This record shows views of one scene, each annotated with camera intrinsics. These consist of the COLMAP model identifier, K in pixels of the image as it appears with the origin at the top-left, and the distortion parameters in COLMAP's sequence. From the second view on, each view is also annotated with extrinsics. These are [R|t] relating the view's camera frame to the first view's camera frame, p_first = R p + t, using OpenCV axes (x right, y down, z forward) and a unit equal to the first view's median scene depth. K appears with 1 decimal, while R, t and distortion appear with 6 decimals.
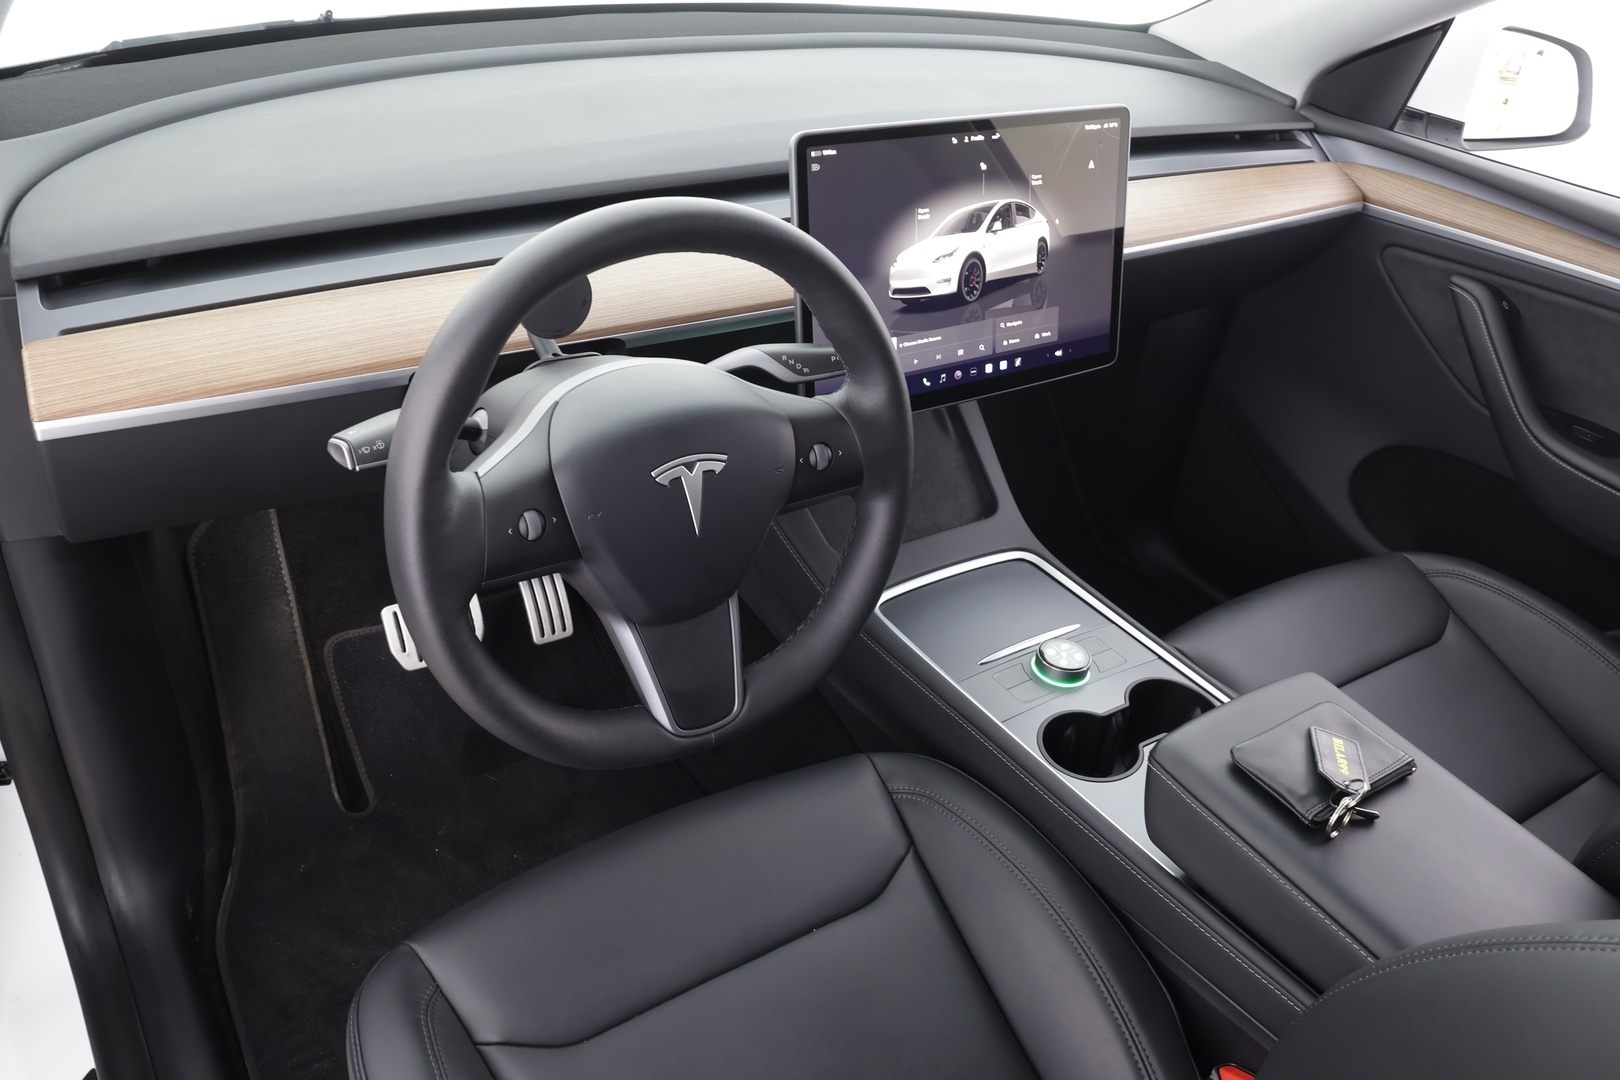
lens RADIAL K [[1327.5, 0, 807.0], [0, 1327.5, 509.9], [0, 0, 1]] dist [0.000201, -0.003983]
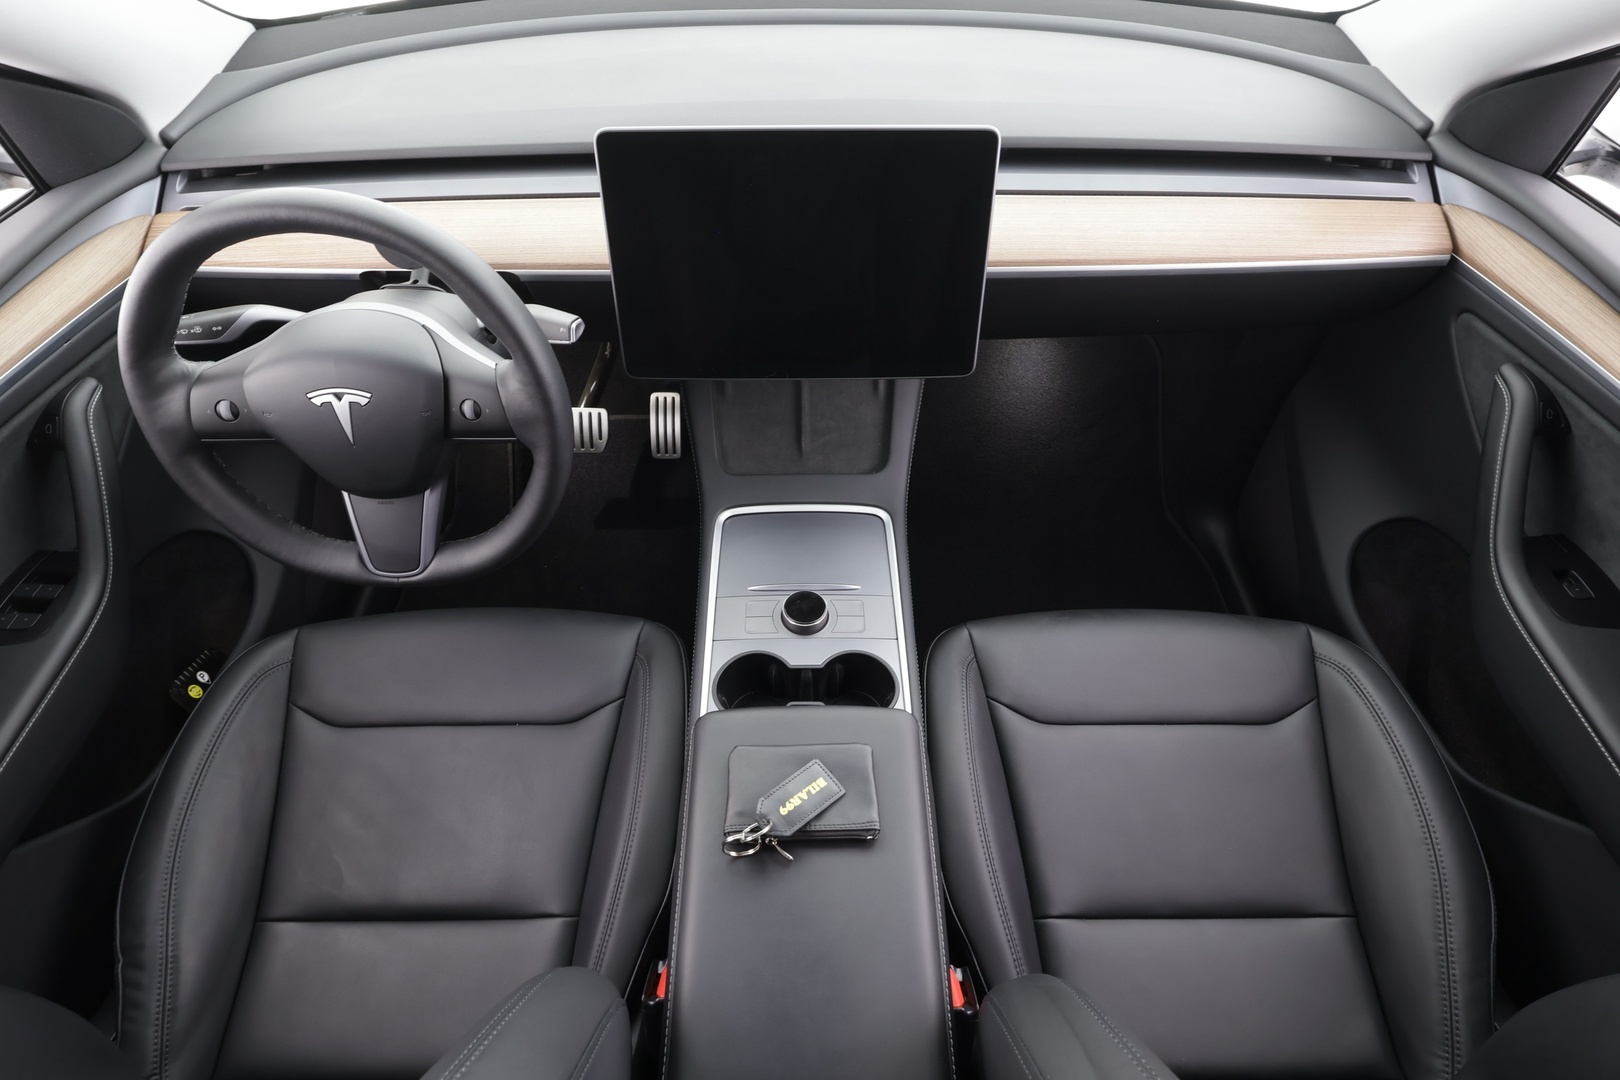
lens RADIAL K [[881.6, 0, 810.0], [0, 881.6, 540.0], [0, 0, 1]] dist [-0.006124, -0.000178]
pose [[0.825157, 0.336142, -0.454009, 0.617752], [-0.213973, 0.929790, 0.299510, -0.216603], [0.522811, -0.149997, 0.839148, 0.389218]]
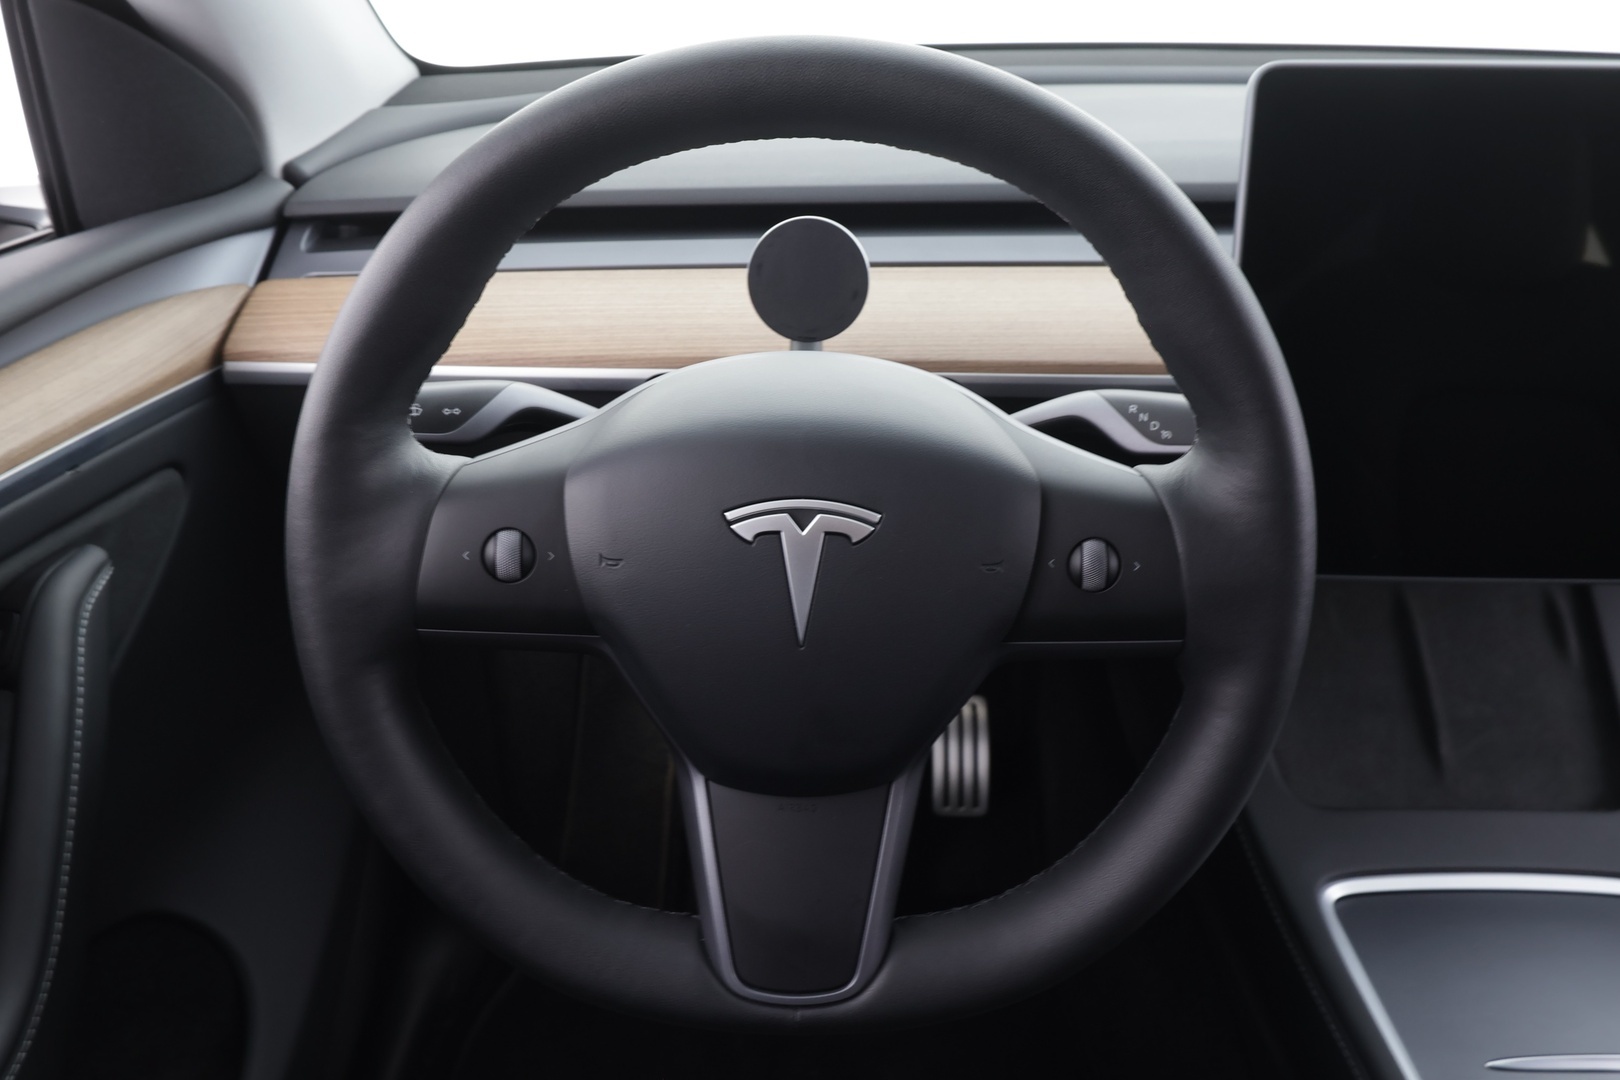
lens RADIAL K [[1244.0, 0, 810.0], [0, 1244.0, 540.0], [0, 0, 1]] dist [-0.012580, -0.003641]
pose [[0.821927, 0.163118, -0.545736, 0.163764], [-0.231537, 0.971068, -0.058468, 0.005046], [0.520410, 0.174414, 0.835915, 0.459896]]
